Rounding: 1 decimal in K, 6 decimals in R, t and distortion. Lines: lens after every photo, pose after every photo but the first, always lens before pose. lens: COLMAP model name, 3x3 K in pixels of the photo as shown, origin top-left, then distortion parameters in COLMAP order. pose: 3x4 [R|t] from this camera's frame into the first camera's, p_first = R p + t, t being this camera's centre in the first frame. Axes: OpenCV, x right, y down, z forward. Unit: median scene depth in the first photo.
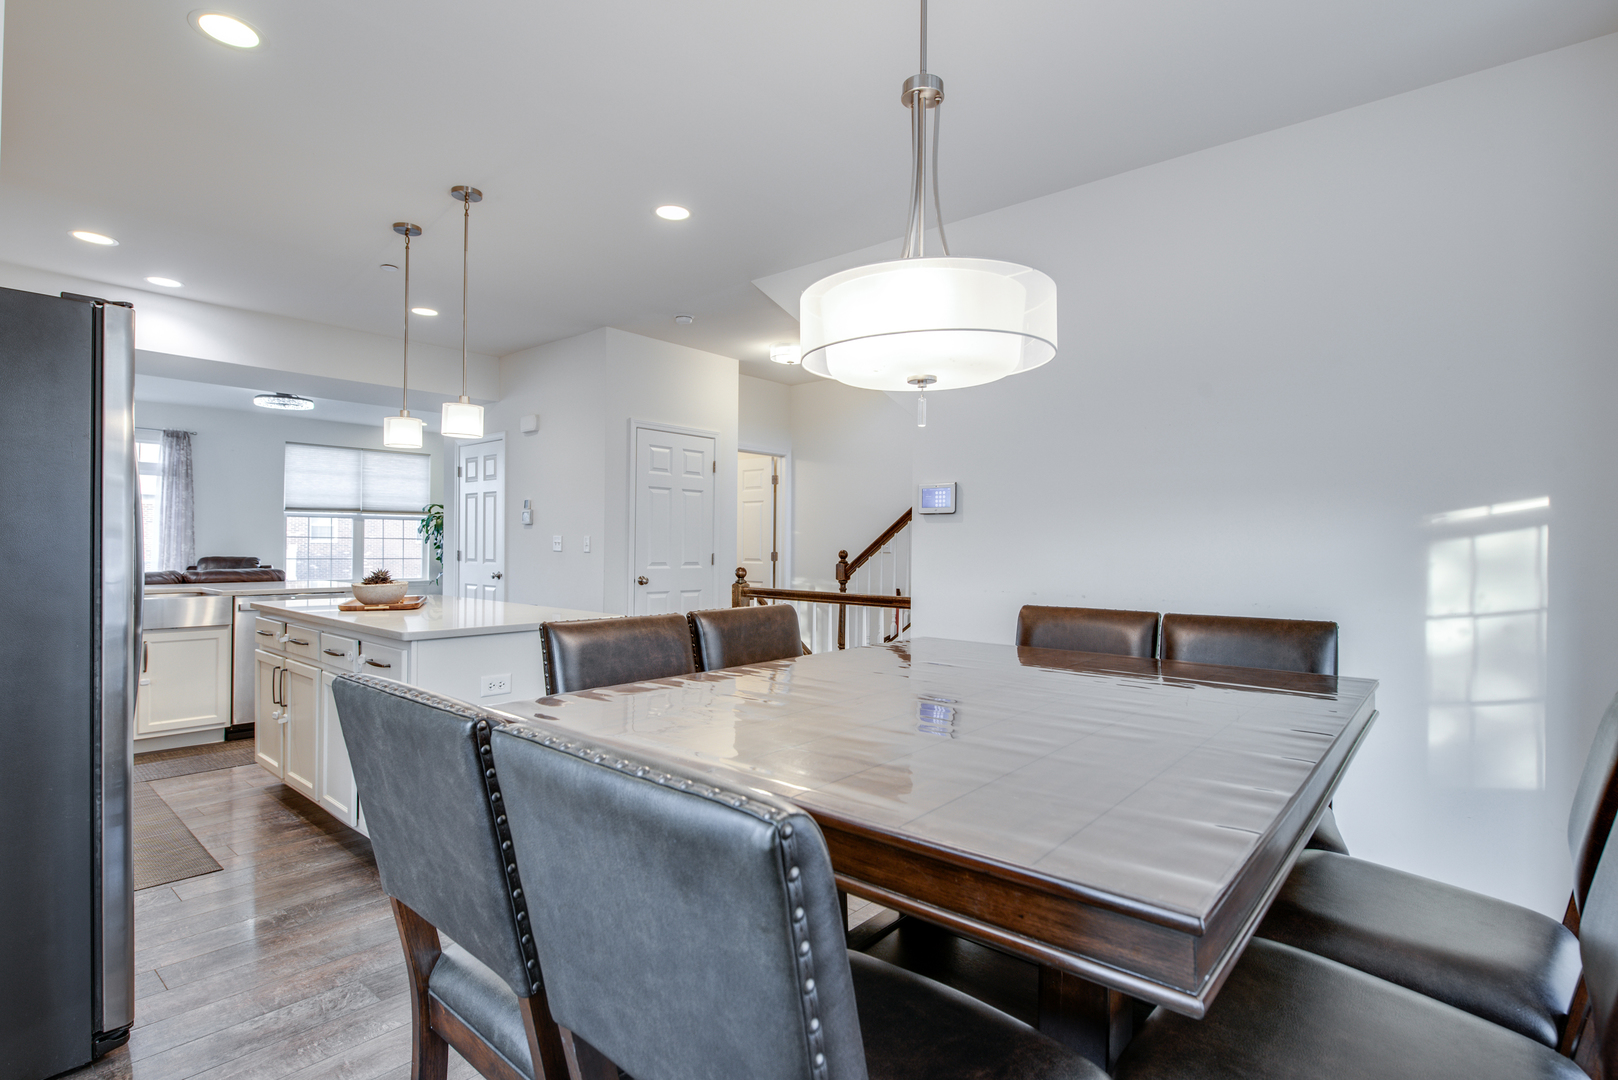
lens RADIAL K [[796.2, 0, 816.2], [0, 796.2, 546.4], [0, 0, 1]] dist [-0.012237, -0.000473]
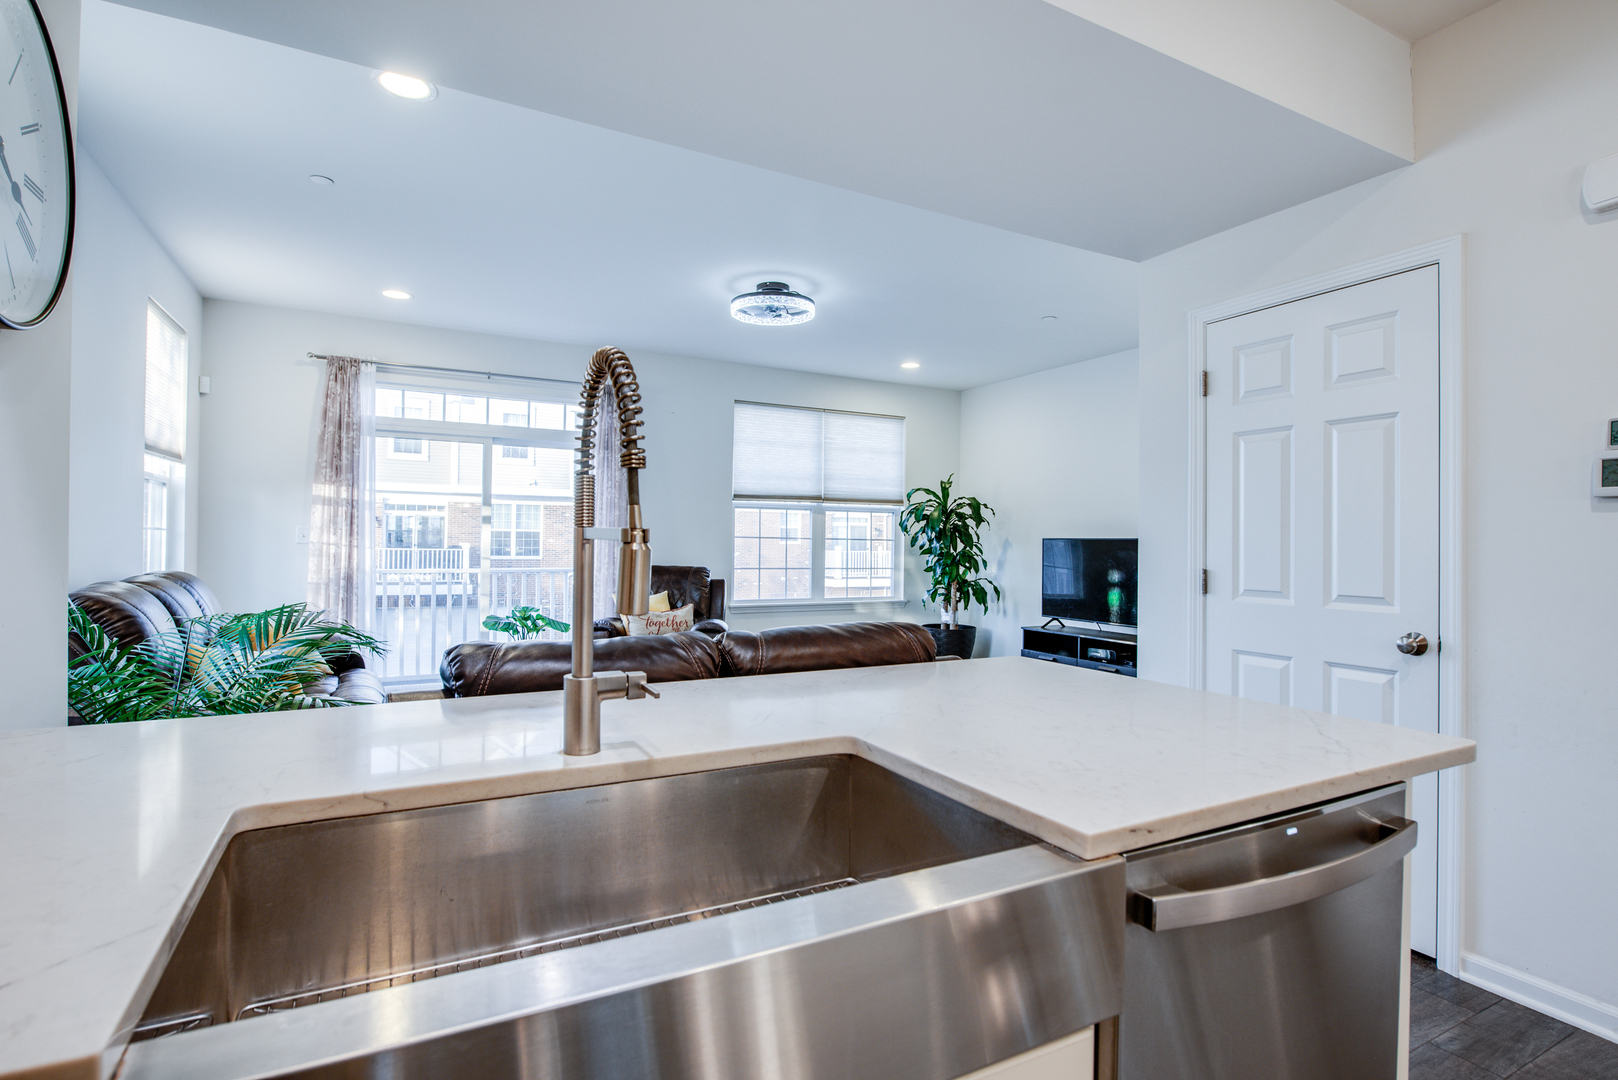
lens RADIAL K [[796.2, 0, 810.4], [0, 796.2, 539.2], [0, 0, 1]] dist [-0.012237, -0.000473]
pose [[0.925090, 0.000649, -0.379746, -0.323287], [-0.005213, 0.999926, -0.010992, -0.002653], [0.379711, 0.012148, 0.925025, 0.359038]]
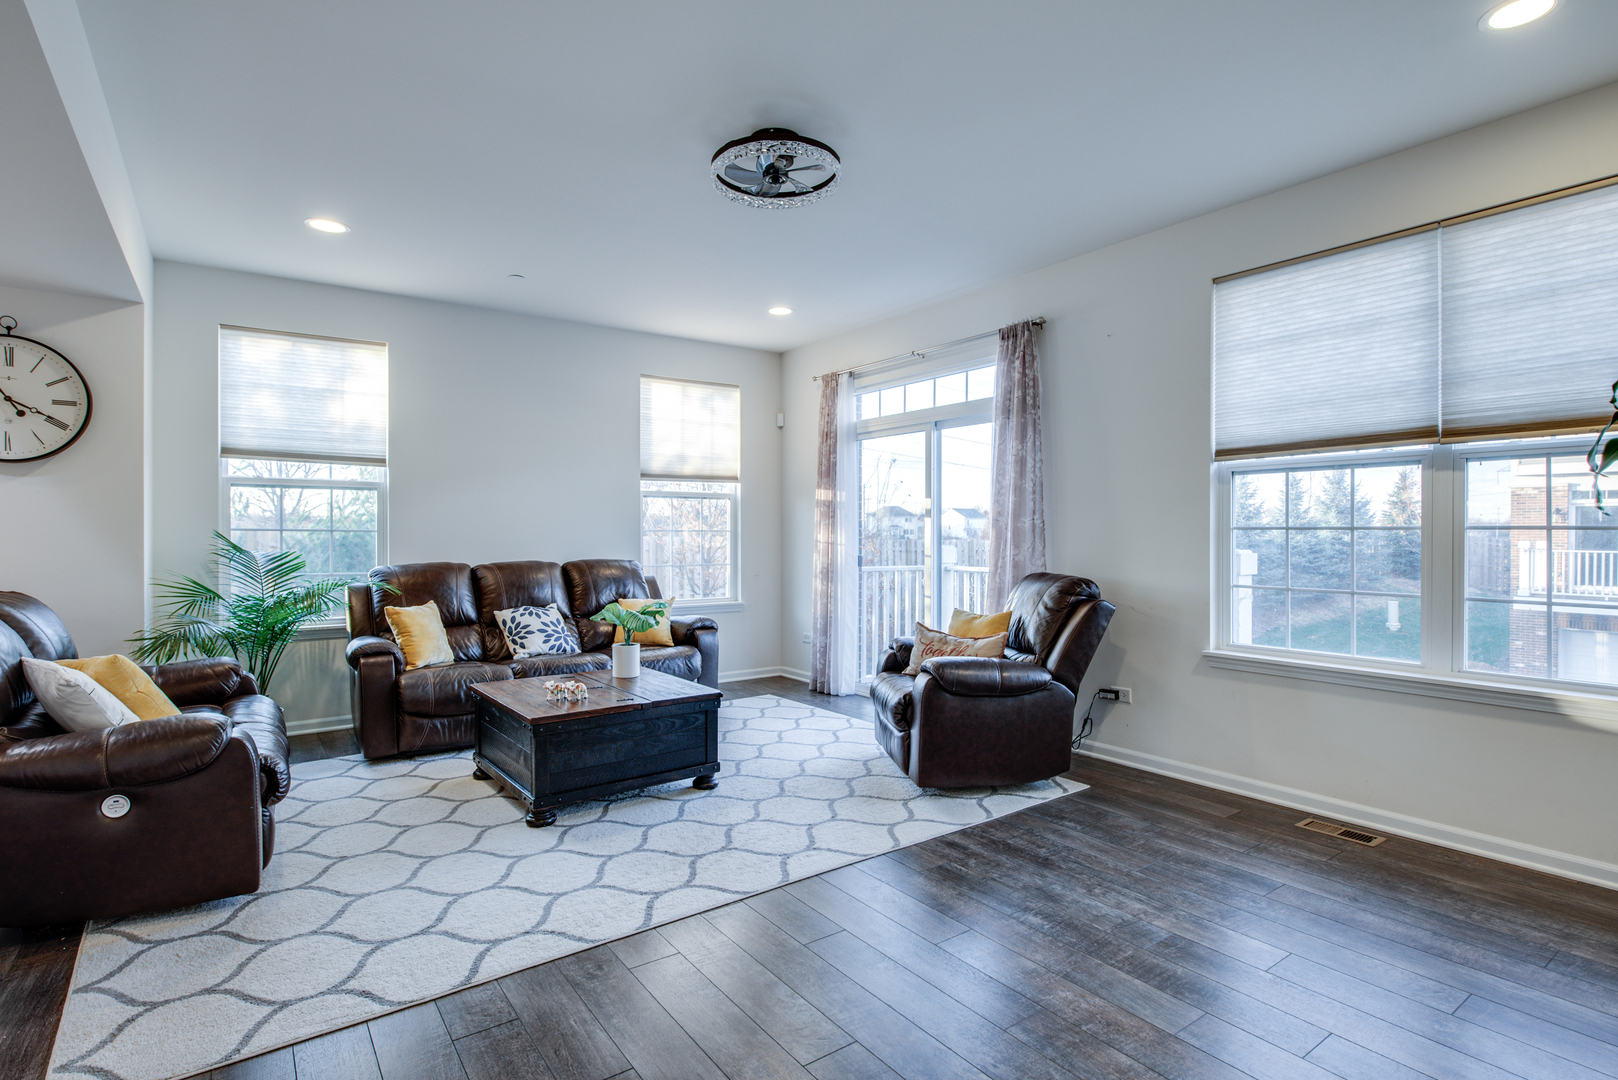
lens RADIAL K [[796.2, 0, 808.3], [0, 796.2, 534.2], [0, 0, 1]] dist [-0.012237, -0.000473]
pose [[-0.253465, -0.009905, -0.967294, -0.235078], [-0.008134, 0.999934, -0.008108, -0.003855], [0.967310, 0.005813, -0.253529, 0.857122]]
